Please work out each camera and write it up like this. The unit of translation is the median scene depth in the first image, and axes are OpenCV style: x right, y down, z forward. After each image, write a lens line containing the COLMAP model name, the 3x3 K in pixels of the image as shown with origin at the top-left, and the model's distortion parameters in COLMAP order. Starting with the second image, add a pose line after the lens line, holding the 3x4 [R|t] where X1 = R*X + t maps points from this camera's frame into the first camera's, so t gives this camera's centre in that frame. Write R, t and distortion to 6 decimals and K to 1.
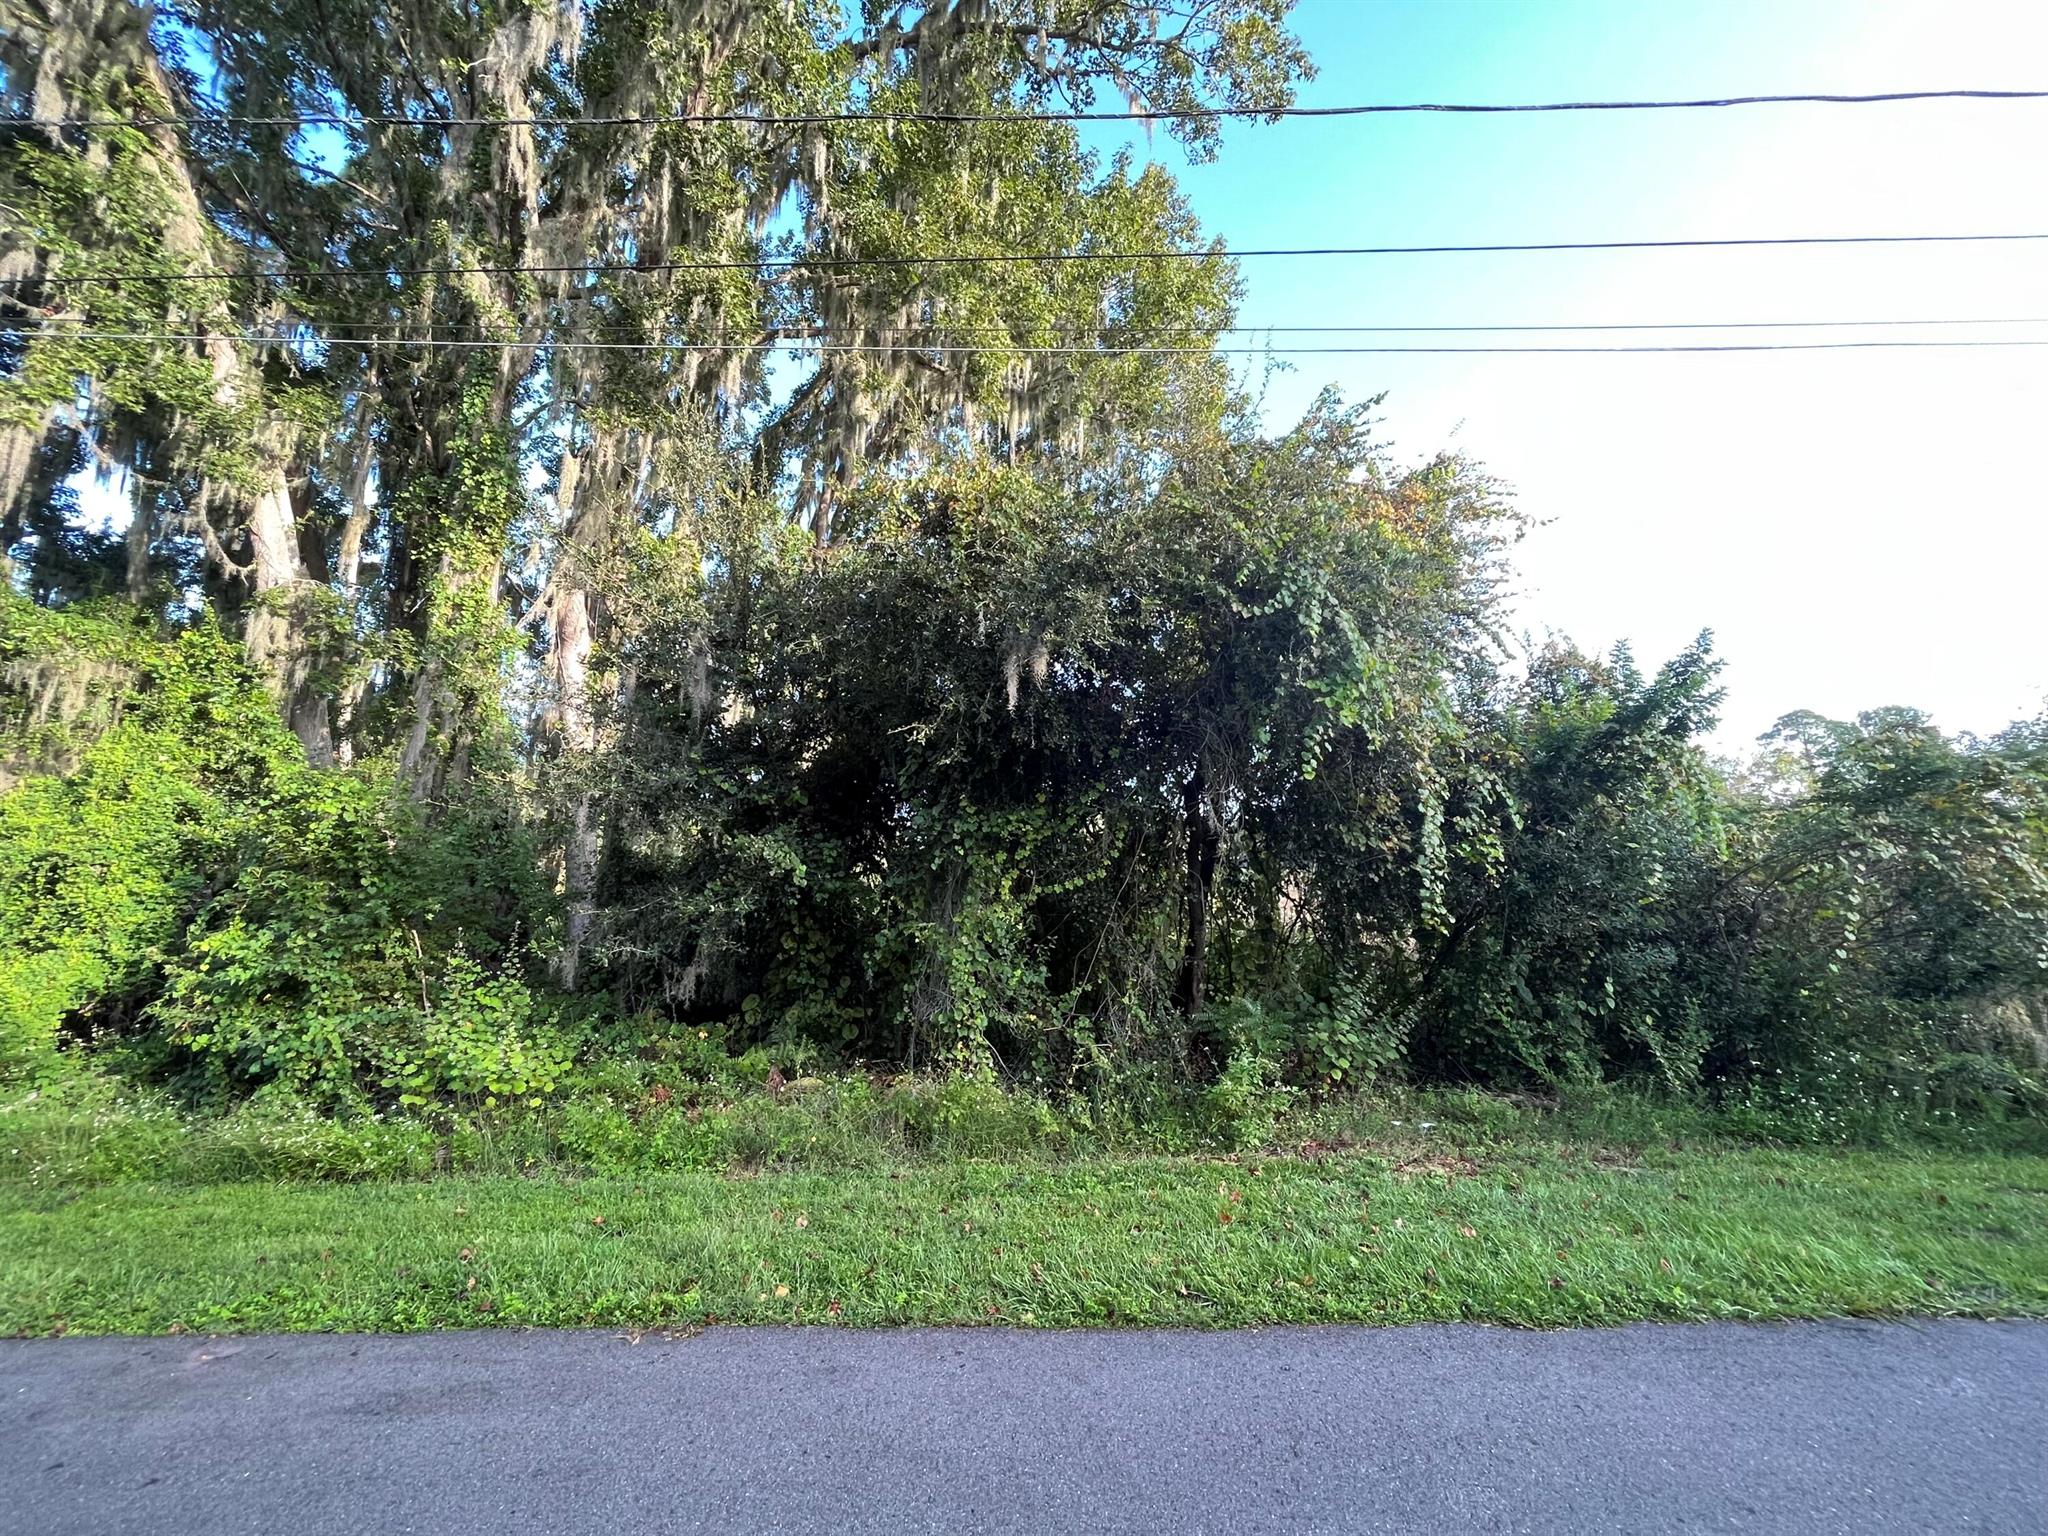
lens RADIAL K [[824.9, 0, 1018.3], [0, 824.9, 759.9], [0, 0, 1]] dist [-0.002862, -0.000115]
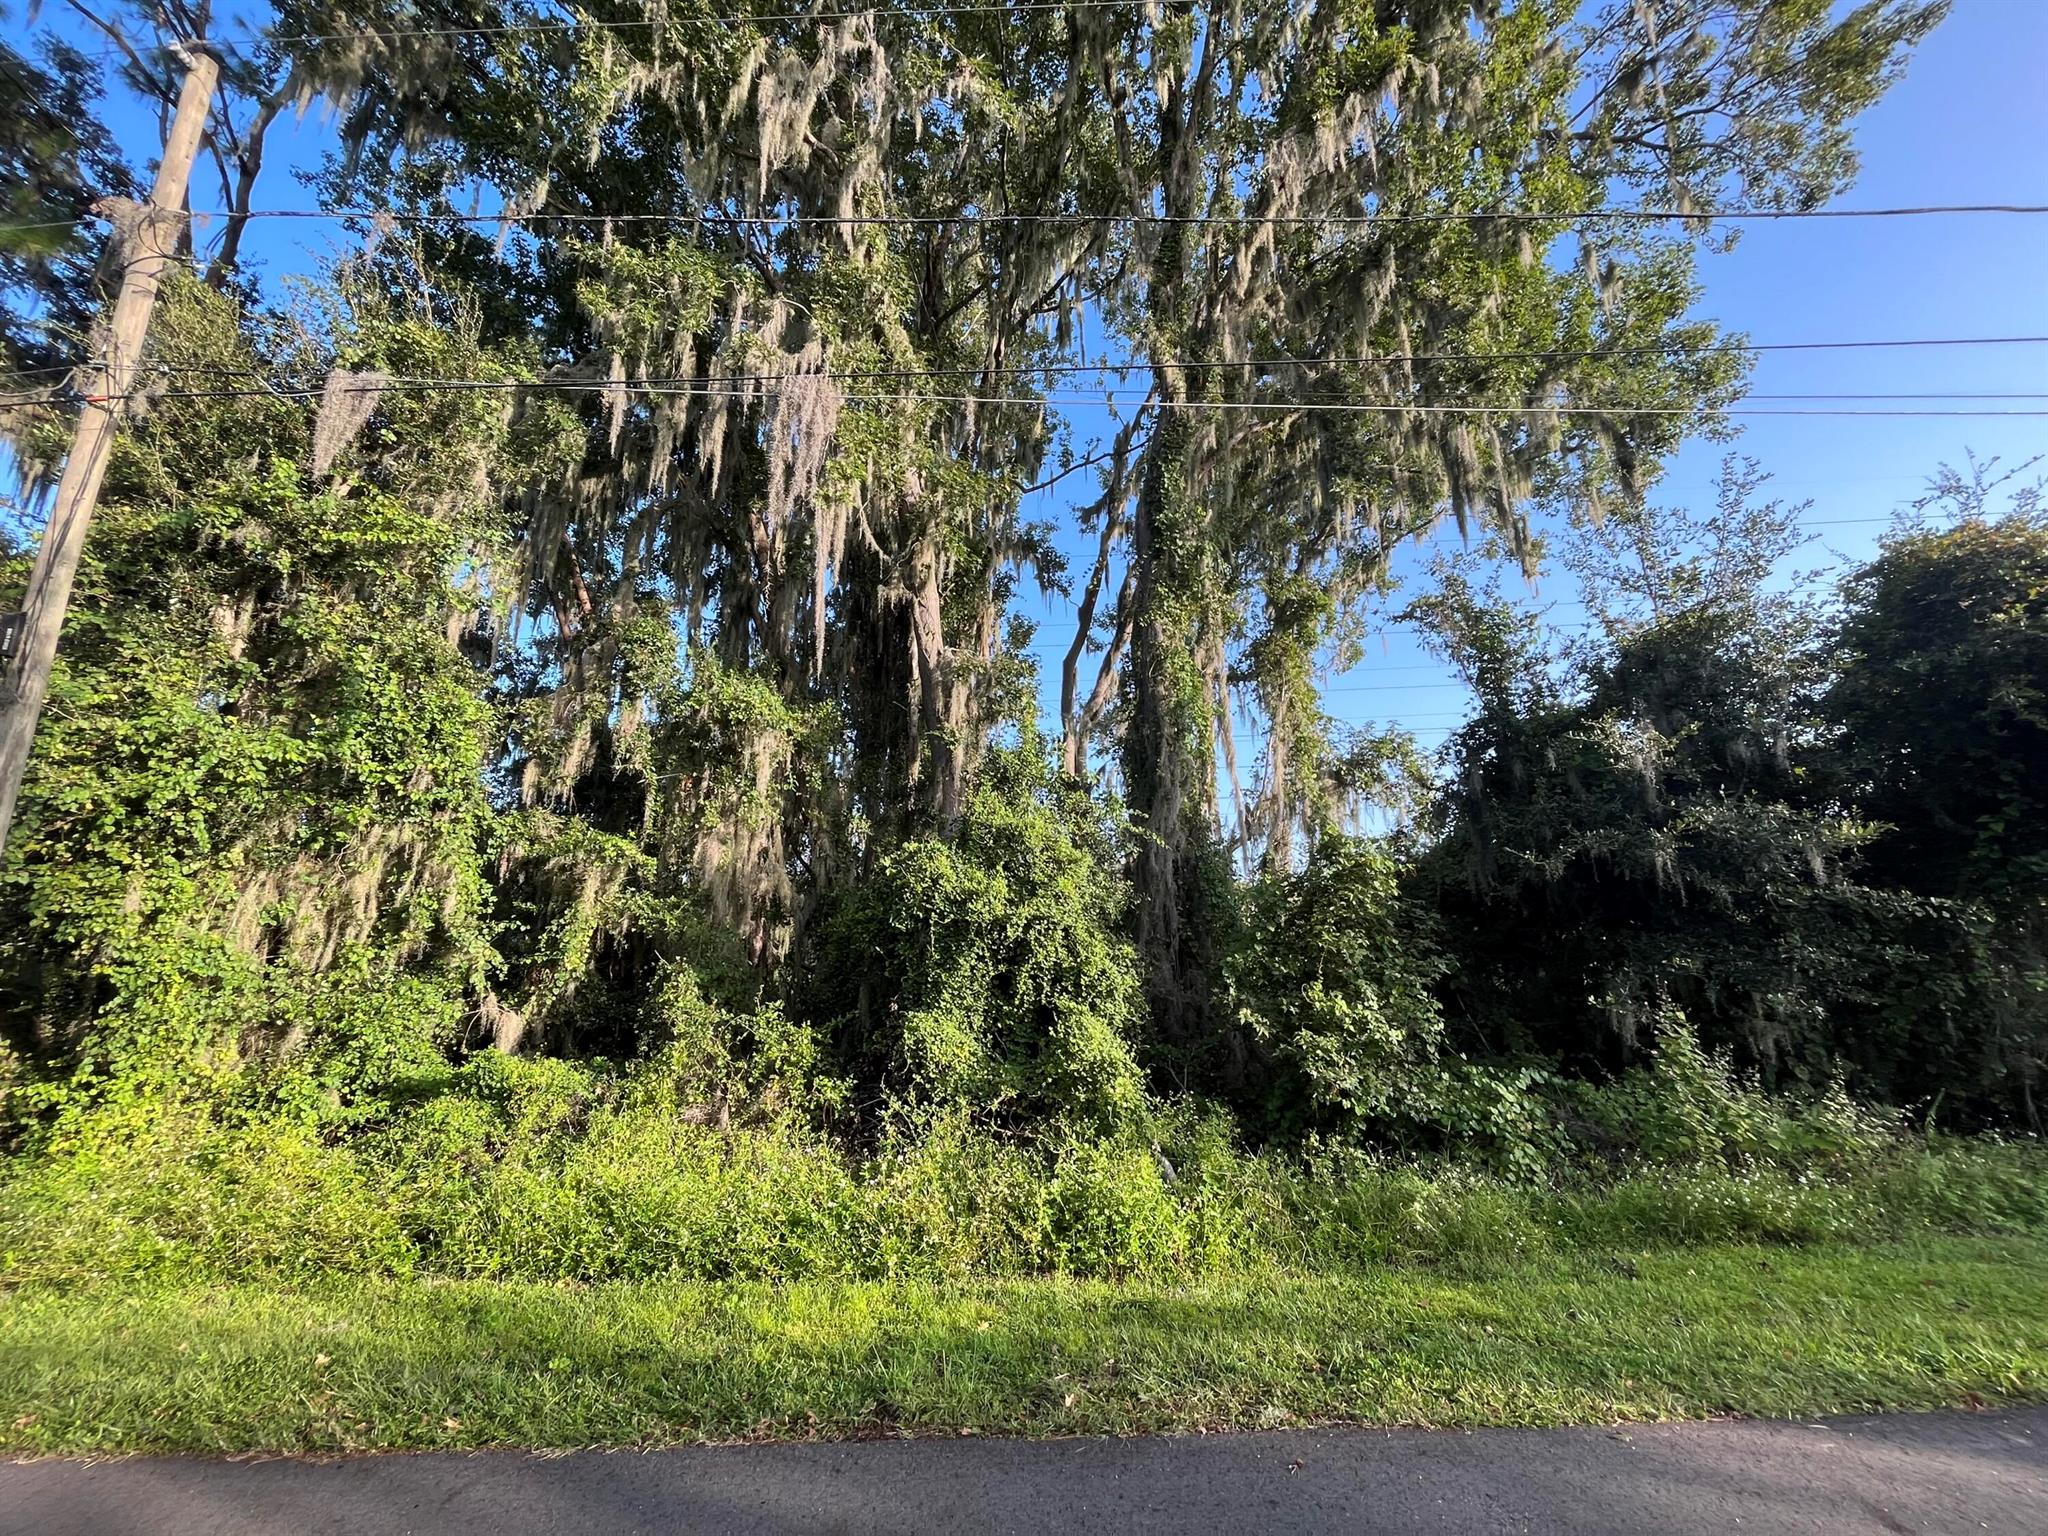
lens RADIAL K [[824.9, 0, 1018.8], [0, 824.9, 761.5], [0, 0, 1]] dist [-0.002862, -0.000115]
pose [[0.999848, -0.016374, -0.006067, -1.255765], [0.015822, 0.996517, -0.081872, 0.007572], [0.007387, 0.081764, 0.996624, -0.009402]]
